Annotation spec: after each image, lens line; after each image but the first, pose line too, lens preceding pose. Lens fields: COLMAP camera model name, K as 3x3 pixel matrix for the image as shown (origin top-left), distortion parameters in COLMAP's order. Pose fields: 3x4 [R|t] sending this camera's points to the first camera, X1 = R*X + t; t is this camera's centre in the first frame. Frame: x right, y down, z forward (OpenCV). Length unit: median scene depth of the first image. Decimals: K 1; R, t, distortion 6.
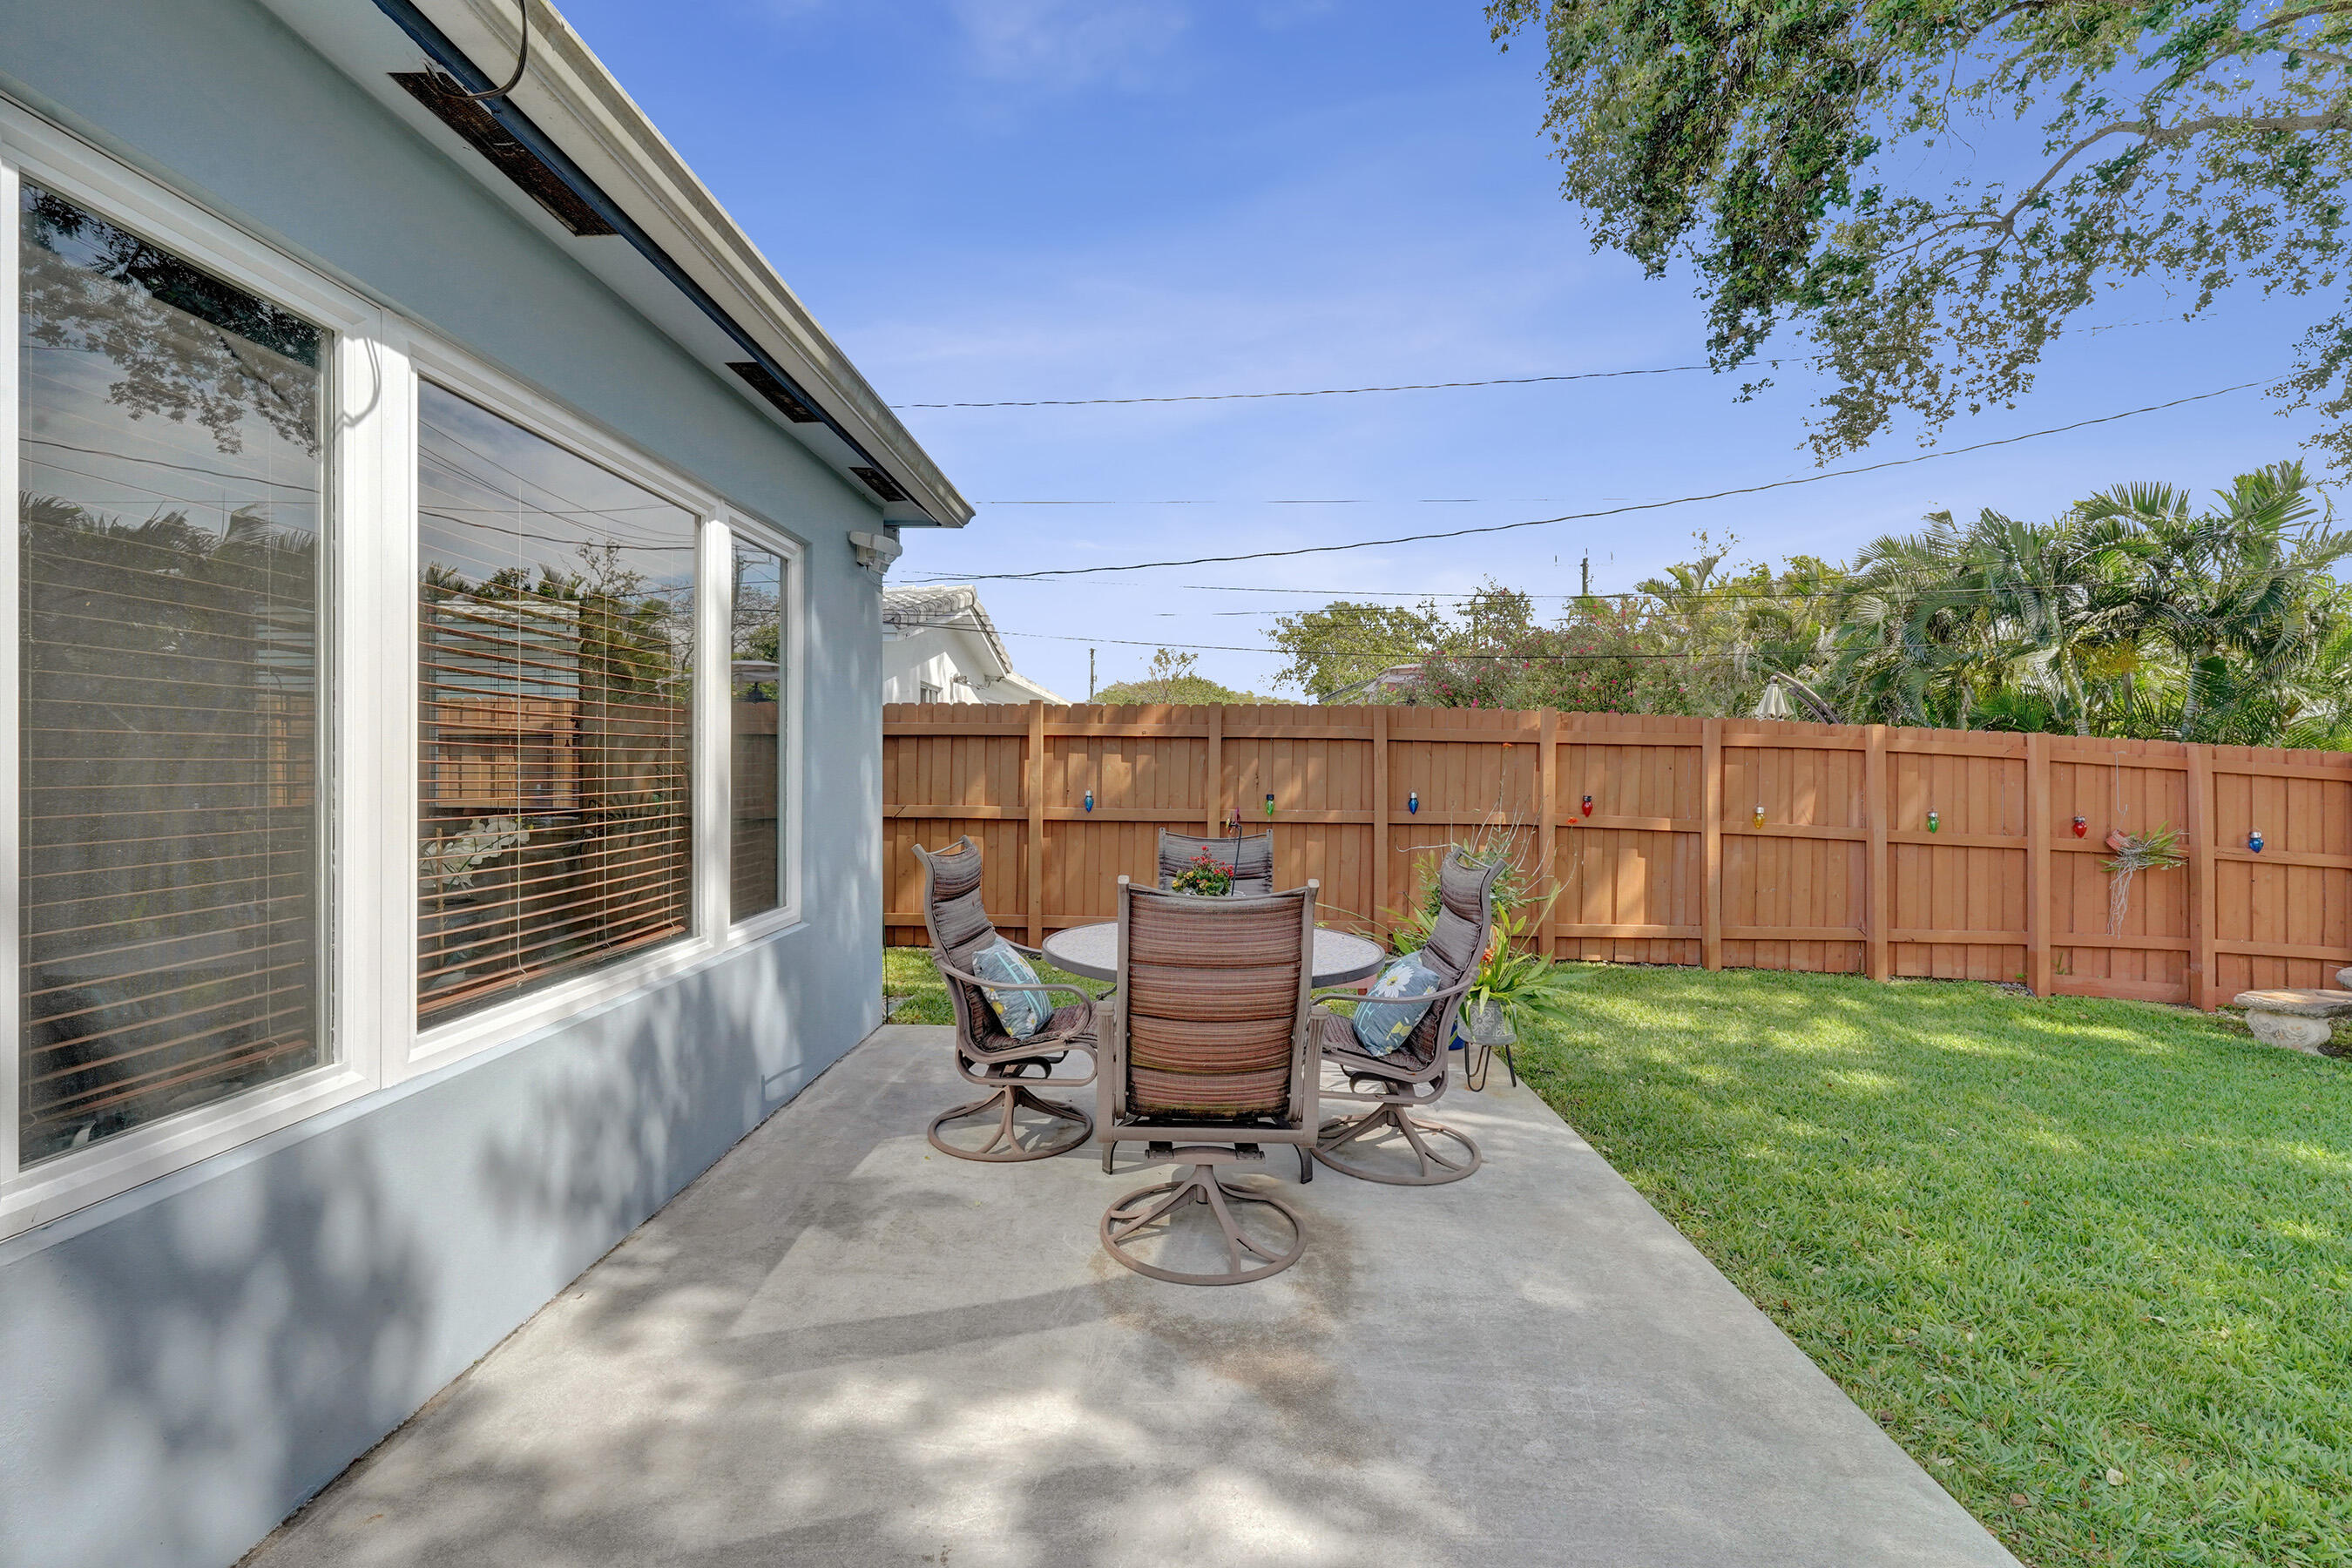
lens RADIAL K [[978.5, 0, 1165.0], [0, 978.5, 773.8], [0, 0, 1]] dist [-0.000919, -0.000511]
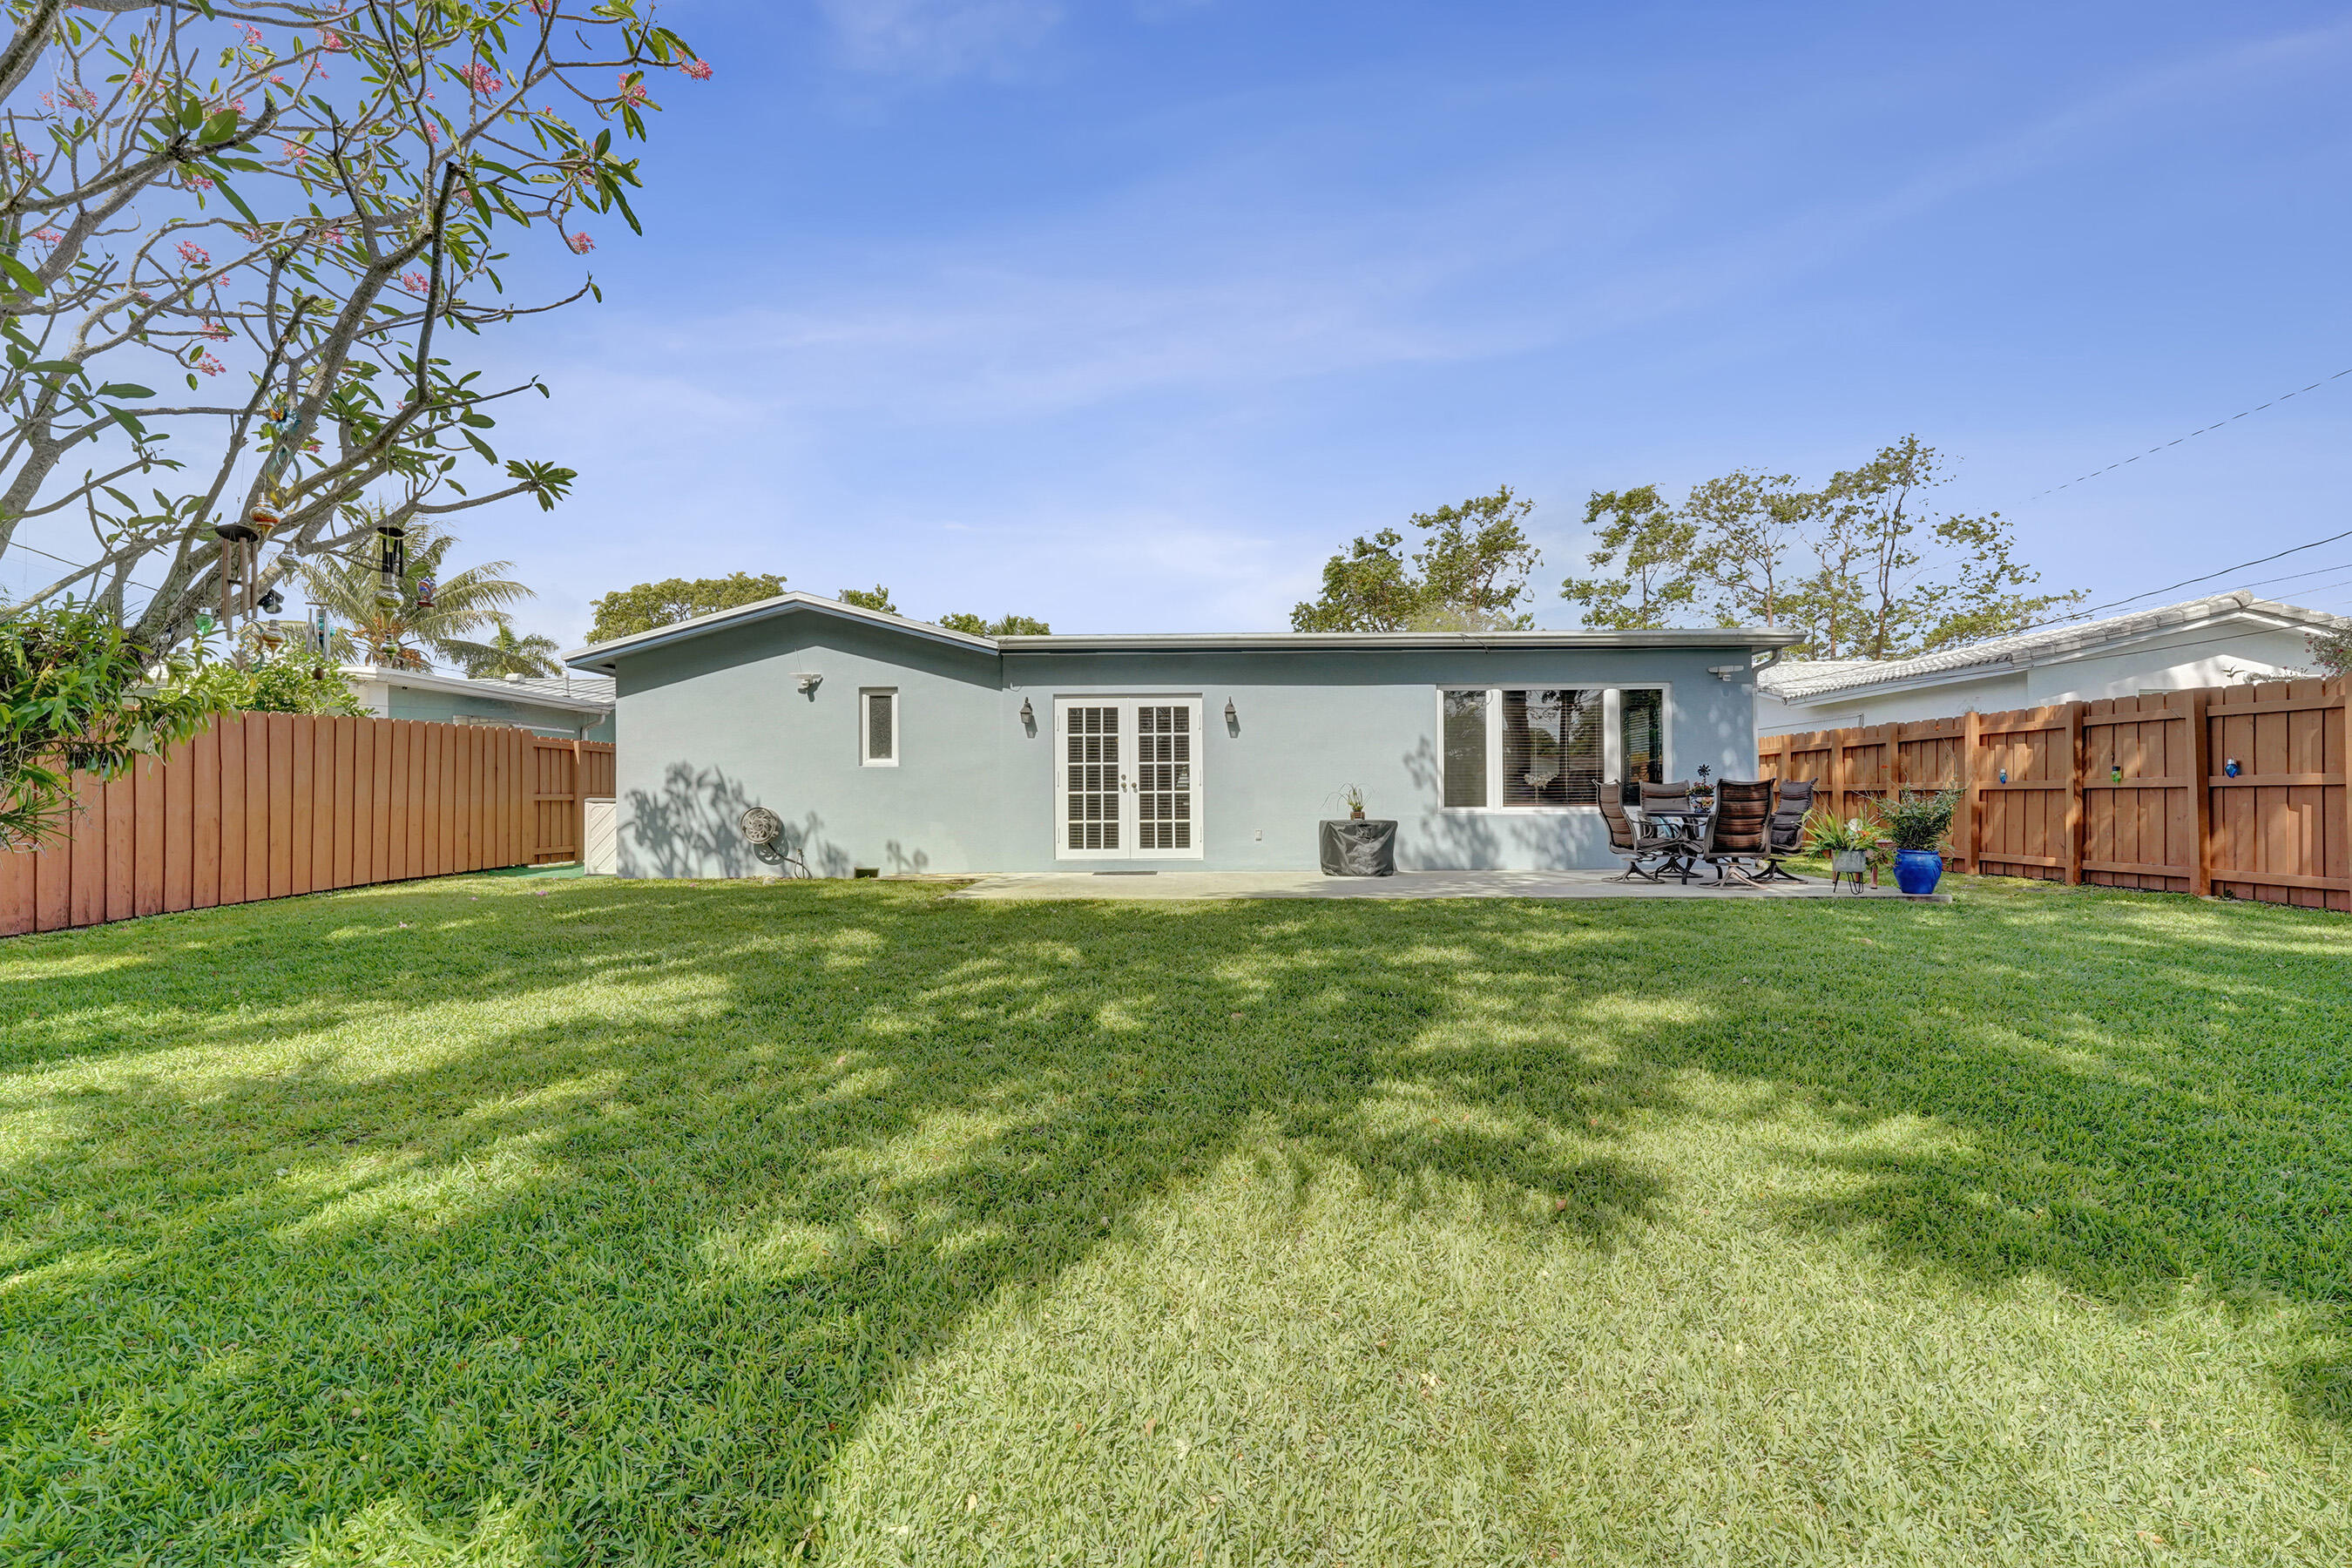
lens RADIAL K [[982.7, 0, 1187.3], [0, 982.7, 778.5], [0, 0, 1]] dist [-0.001349, 0.000301]
pose [[0.006069, -0.030993, -0.999501, 1.403074], [-0.003802, 0.999512, -0.031016, 0.081311], [0.999974, 0.003988, 0.005949, -0.247083]]
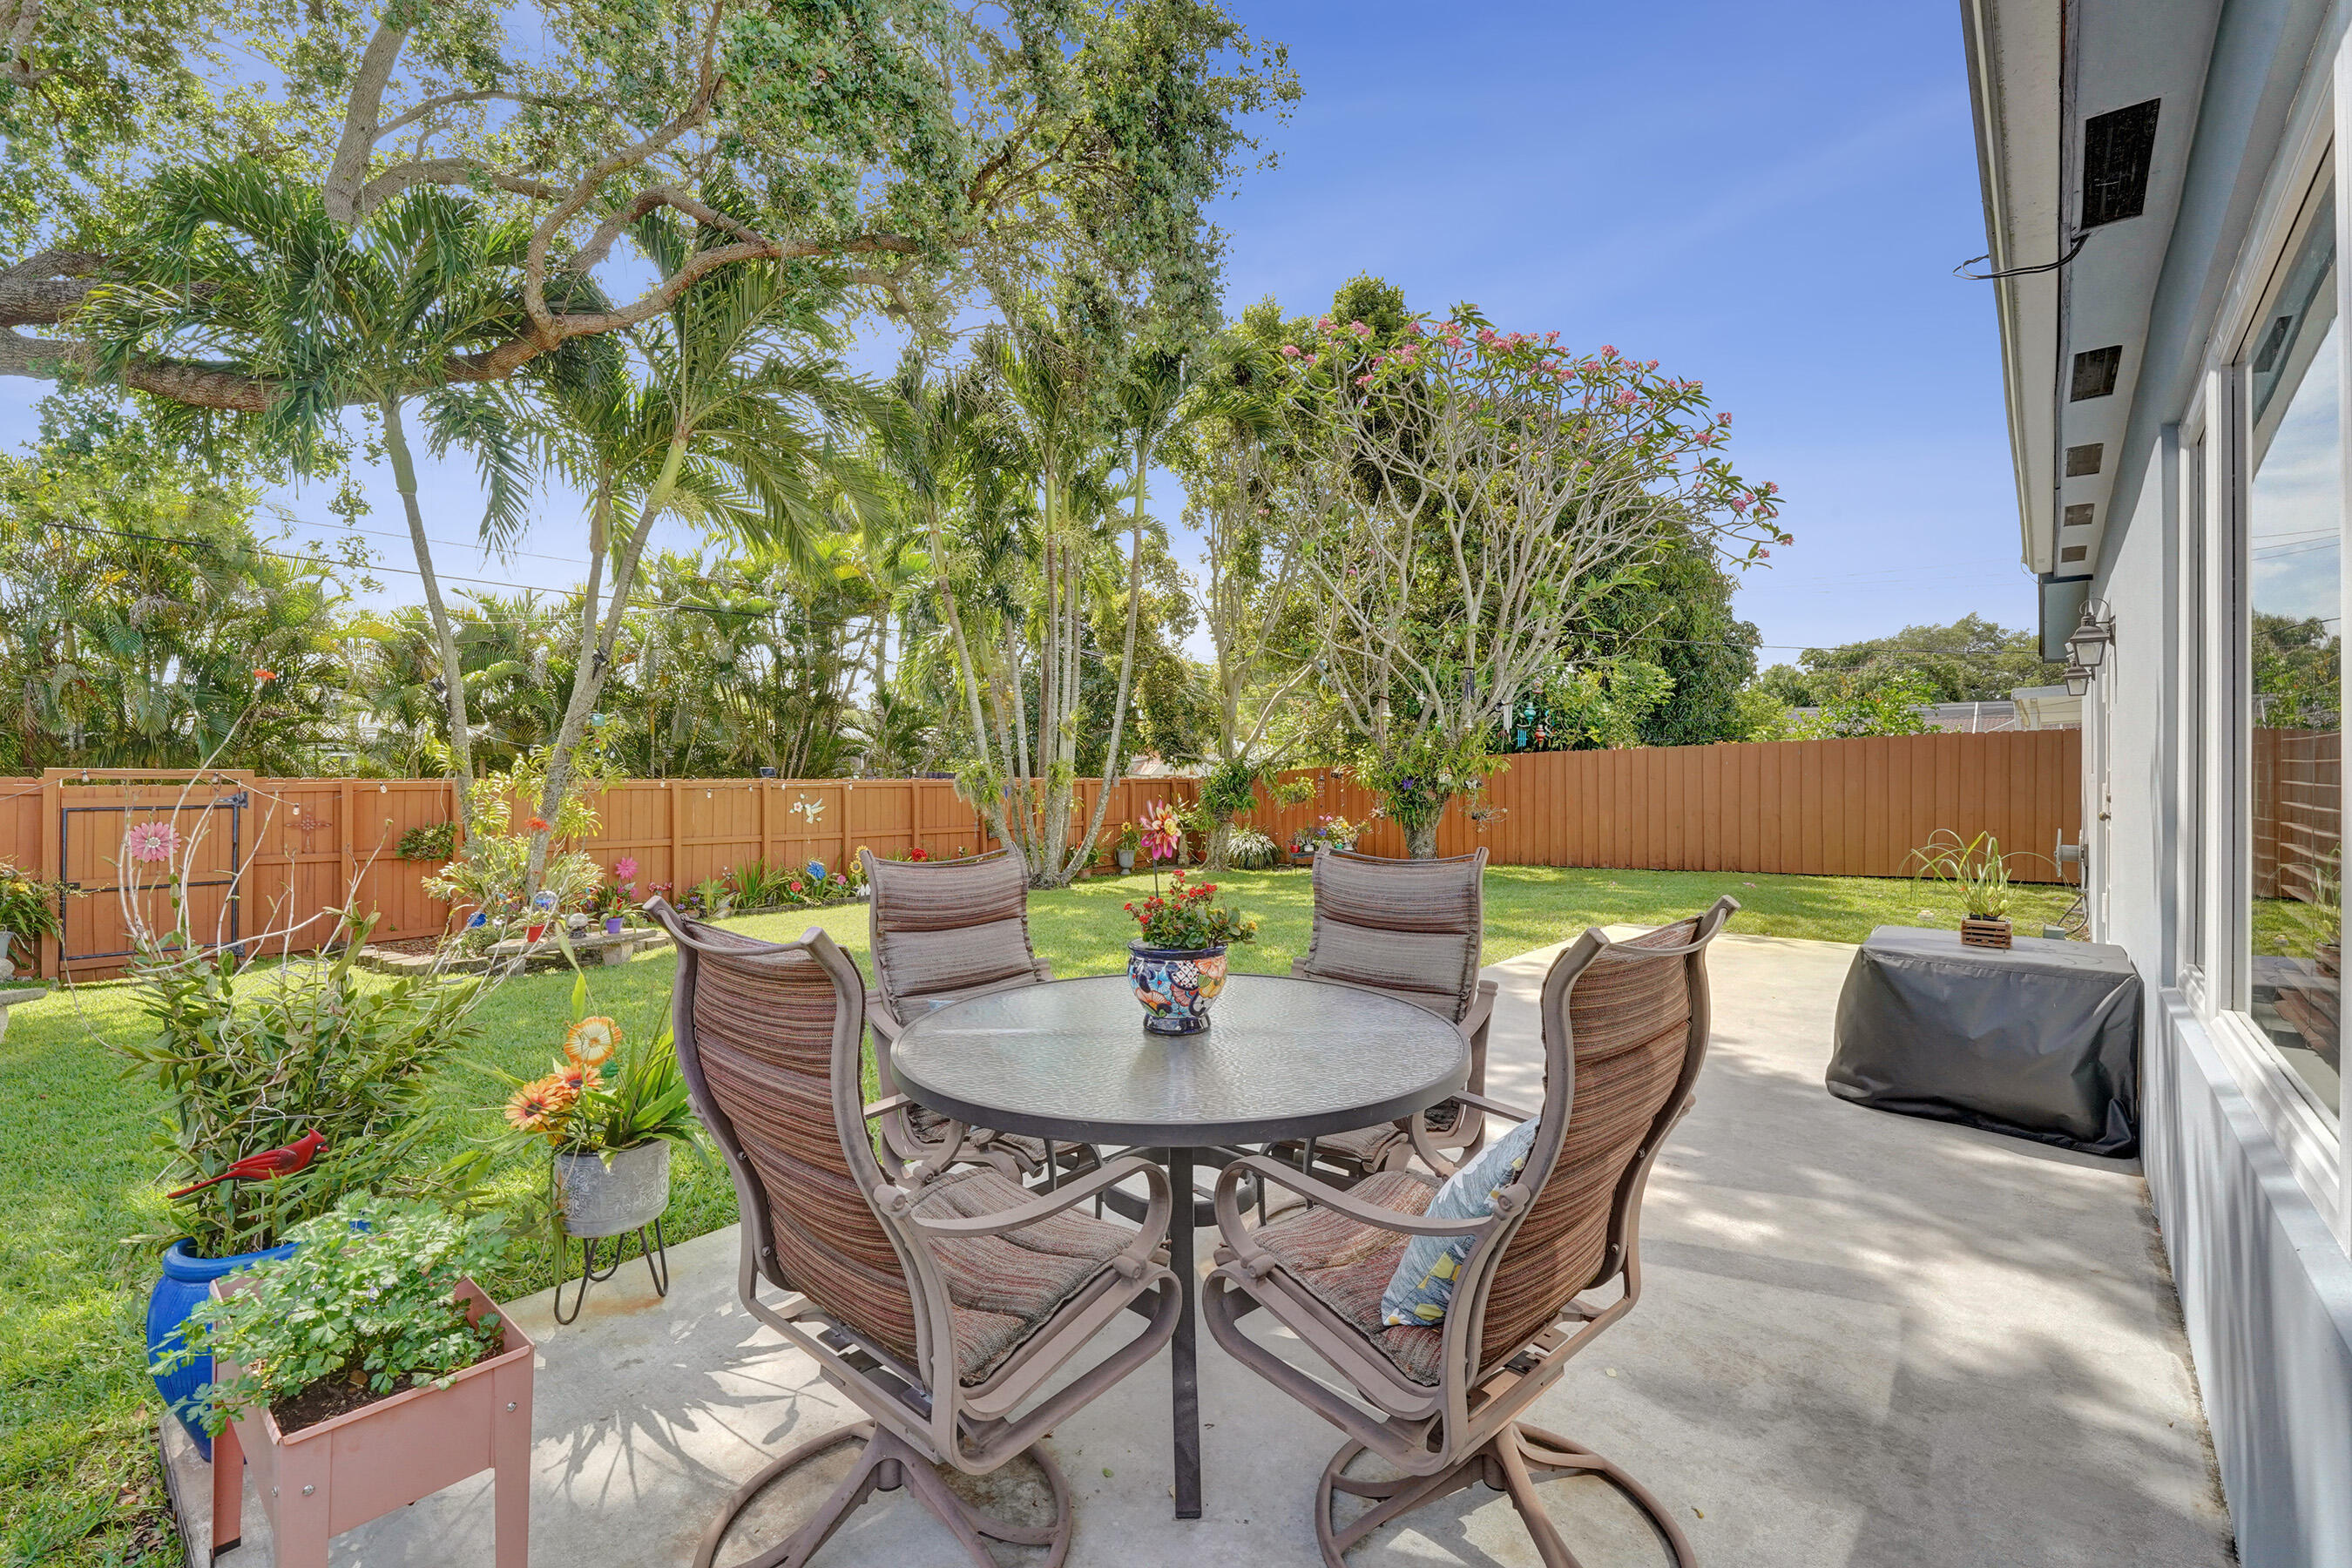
lens RADIAL K [[985.9, 0, 1174.8], [0, 985.9, 784.9], [0, 0, 1]] dist [0.037470, -0.026200]
pose [[-0.775112, -0.019259, 0.631530, -0.160396], [-0.006040, 0.999716, 0.023074, 0.006525], [-0.631795, 0.014071, -0.775008, 0.711202]]
